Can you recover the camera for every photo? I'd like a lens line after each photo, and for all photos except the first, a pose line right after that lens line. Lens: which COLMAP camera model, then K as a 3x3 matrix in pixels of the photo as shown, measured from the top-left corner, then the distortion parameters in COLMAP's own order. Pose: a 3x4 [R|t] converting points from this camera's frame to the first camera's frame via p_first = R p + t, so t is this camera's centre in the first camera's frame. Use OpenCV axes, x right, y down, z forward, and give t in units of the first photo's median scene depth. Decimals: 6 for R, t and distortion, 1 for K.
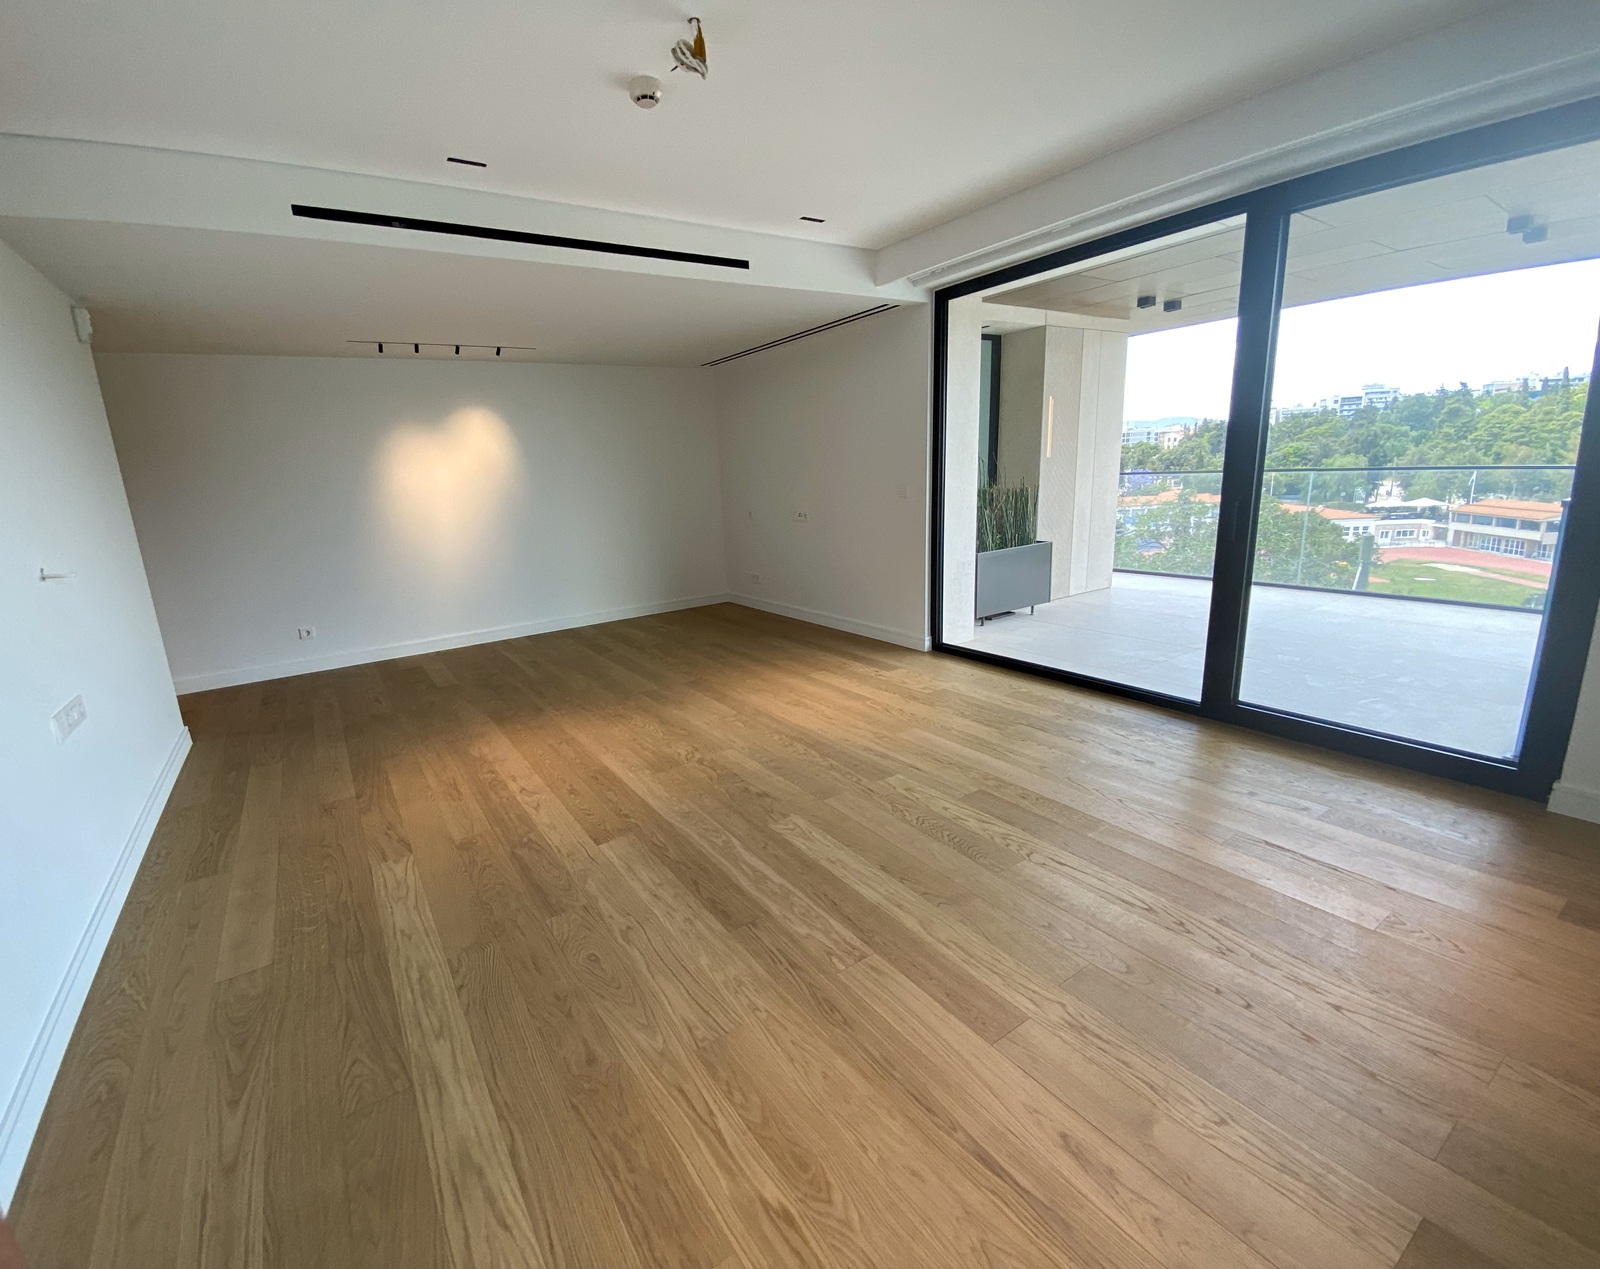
lens RADIAL K [[687.7, 0, 797.8], [0, 687.7, 629.4], [0, 0, 1]] dist [0.001105, 0.000053]
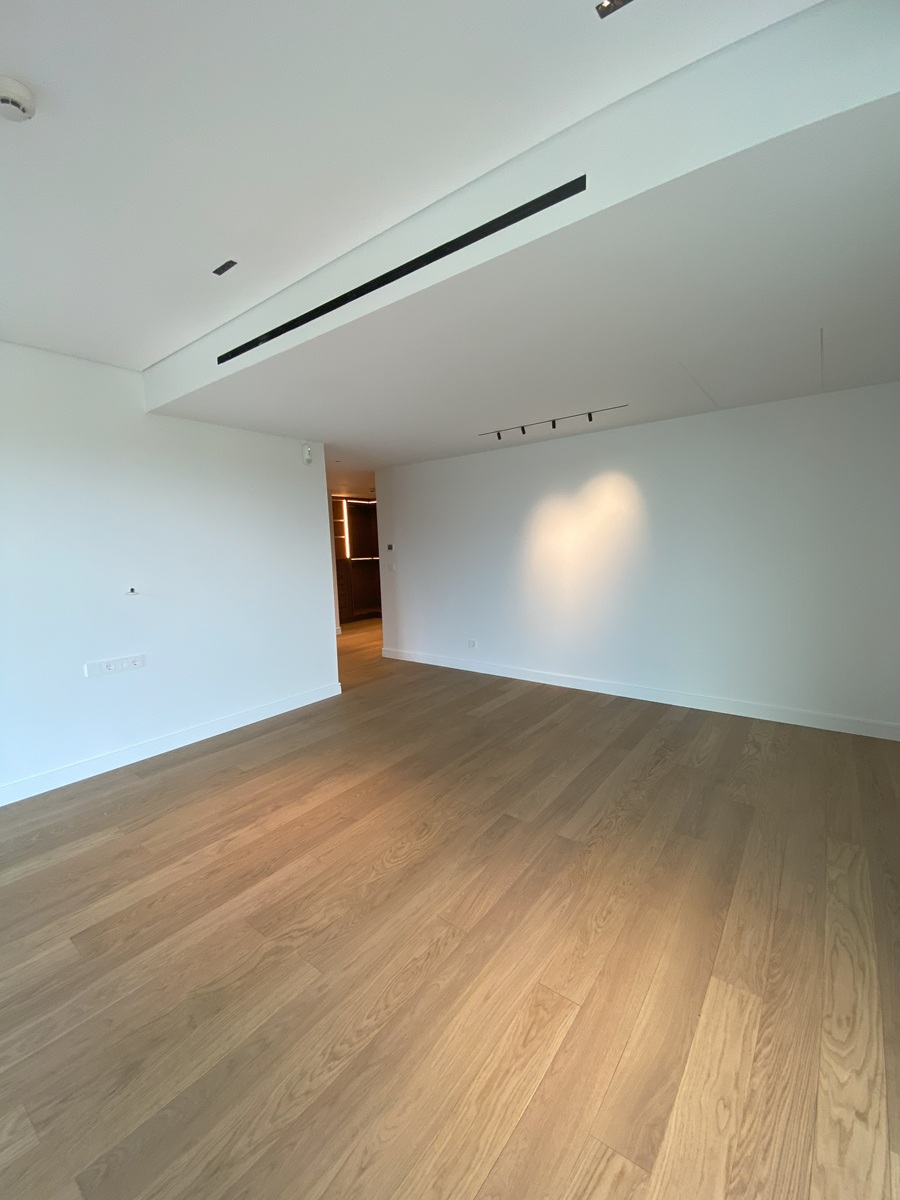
lens RADIAL K [[490.4, 0, 449.1], [0, 490.4, 605.8], [0, 0, 1]] dist [-0.010122, -0.000826]
pose [[0.267474, 0.172442, -0.948009, 0.330240], [-0.194504, 0.973265, 0.122158, -0.262496], [0.943730, 0.151717, 0.293864, 0.911321]]
